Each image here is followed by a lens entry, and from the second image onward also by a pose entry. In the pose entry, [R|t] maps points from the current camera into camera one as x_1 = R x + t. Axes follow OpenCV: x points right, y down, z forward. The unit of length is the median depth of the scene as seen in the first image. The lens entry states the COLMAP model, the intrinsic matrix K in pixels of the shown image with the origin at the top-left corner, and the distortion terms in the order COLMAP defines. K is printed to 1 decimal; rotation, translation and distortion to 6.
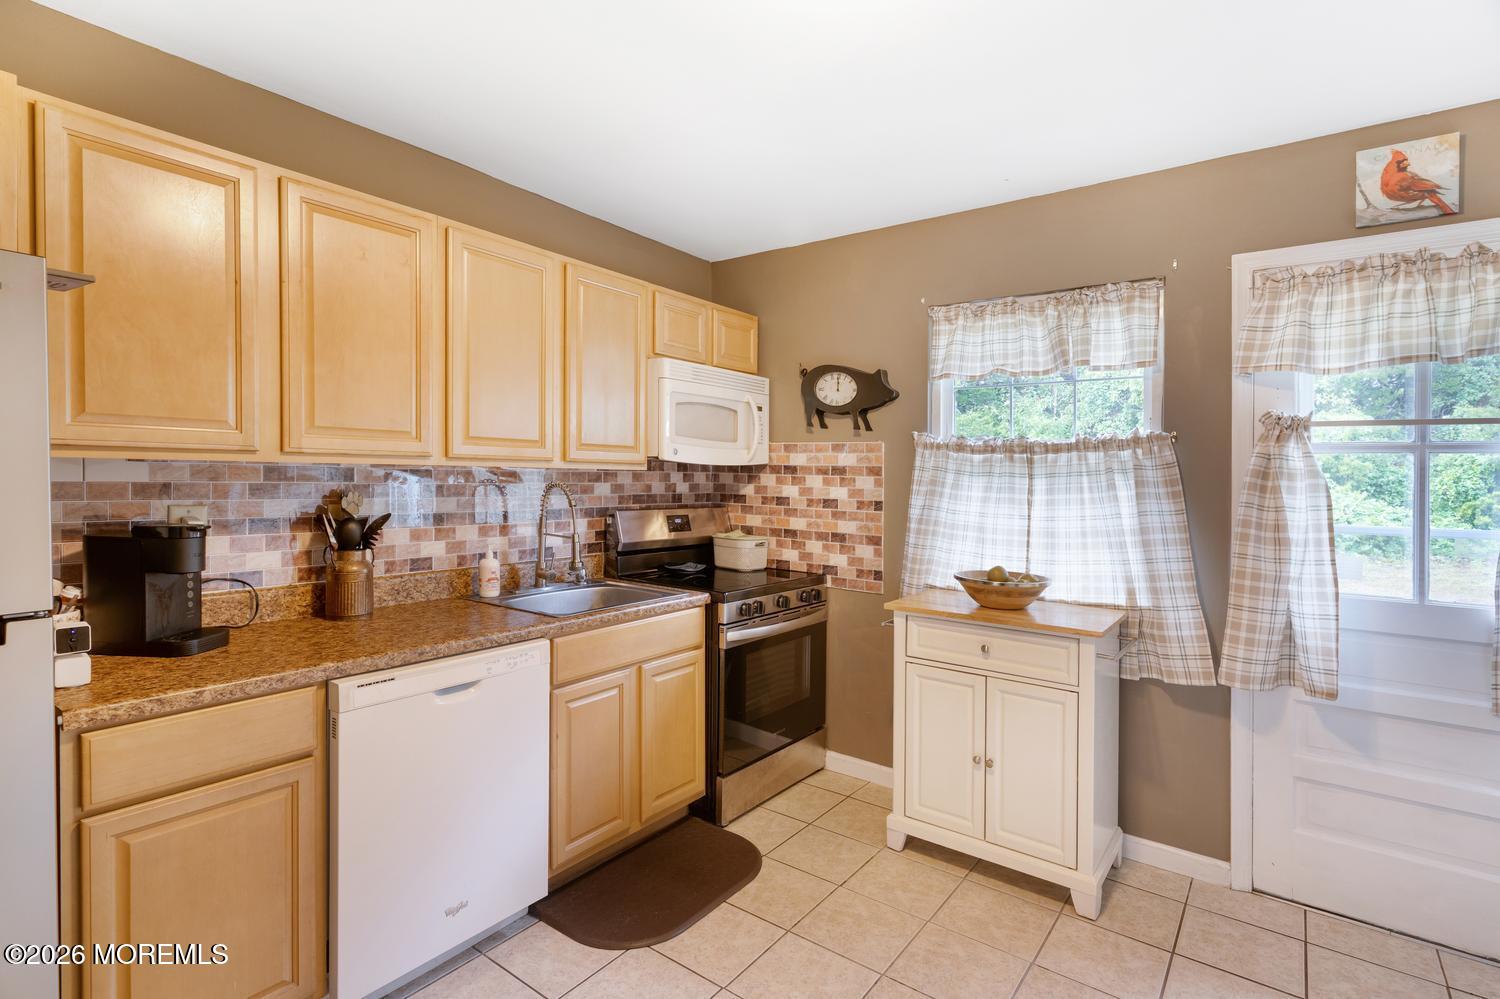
lens RADIAL K [[728.8, 0, 759.3], [0, 728.8, 463.5], [0, 0, 1]] dist [0.005526, -0.000583]
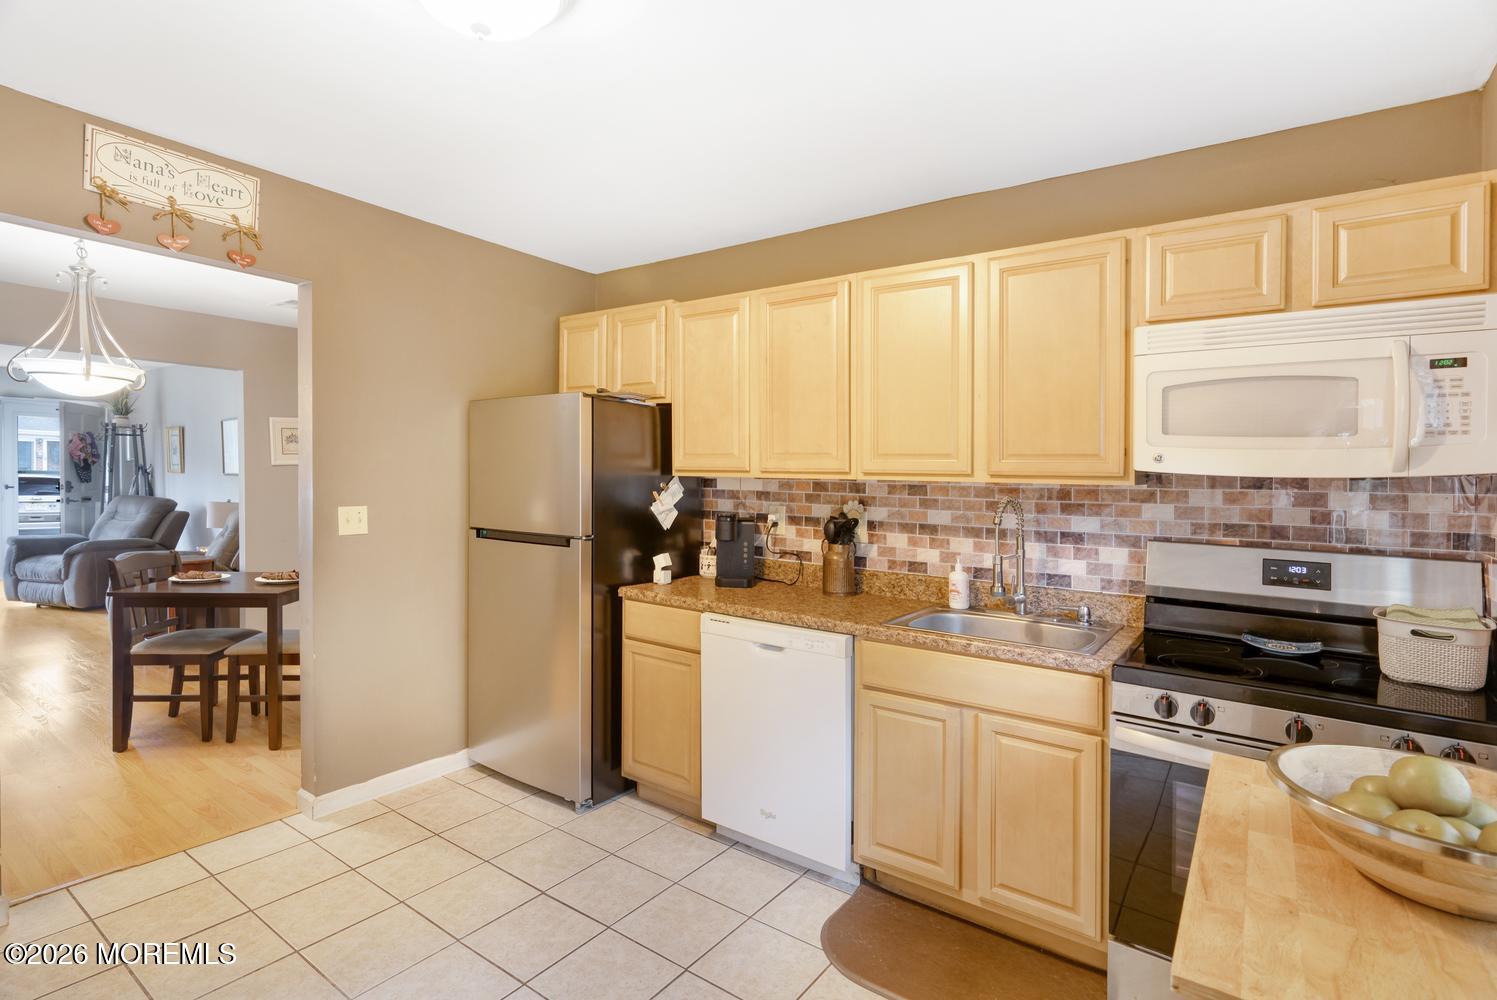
lens RADIAL K [[727.4, 0, 734.3], [0, 727.4, 499.2], [0, 0, 1]] dist [0.005526, -0.000583]
pose [[0.000497, 0.011601, -0.999933, 0.592041], [-0.006031, 0.999915, 0.011598, 0.017056], [0.999982, 0.006025, 0.000567, 0.616297]]
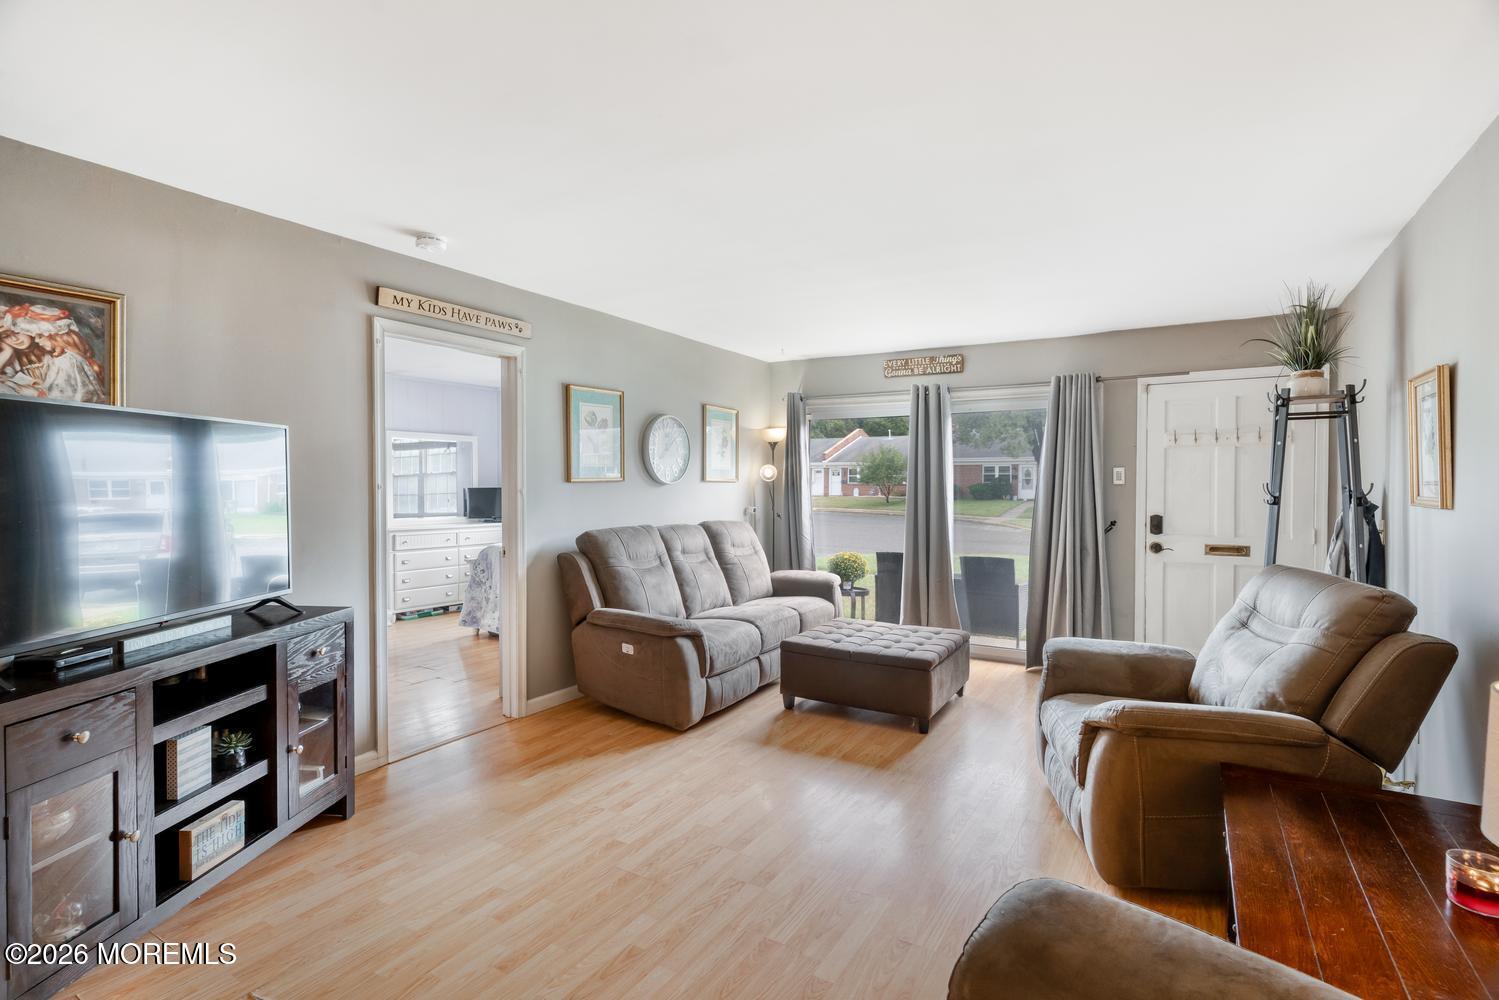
lens RADIAL K [[728.4, 0, 738.2], [0, 728.4, 490.8], [0, 0, 1]] dist [0.005526, -0.000583]
pose [[-0.996612, -0.019276, -0.079956, -1.197696], [-0.018310, 0.999750, -0.012800, -0.031129], [0.080183, -0.011293, -0.996716, -0.624386]]
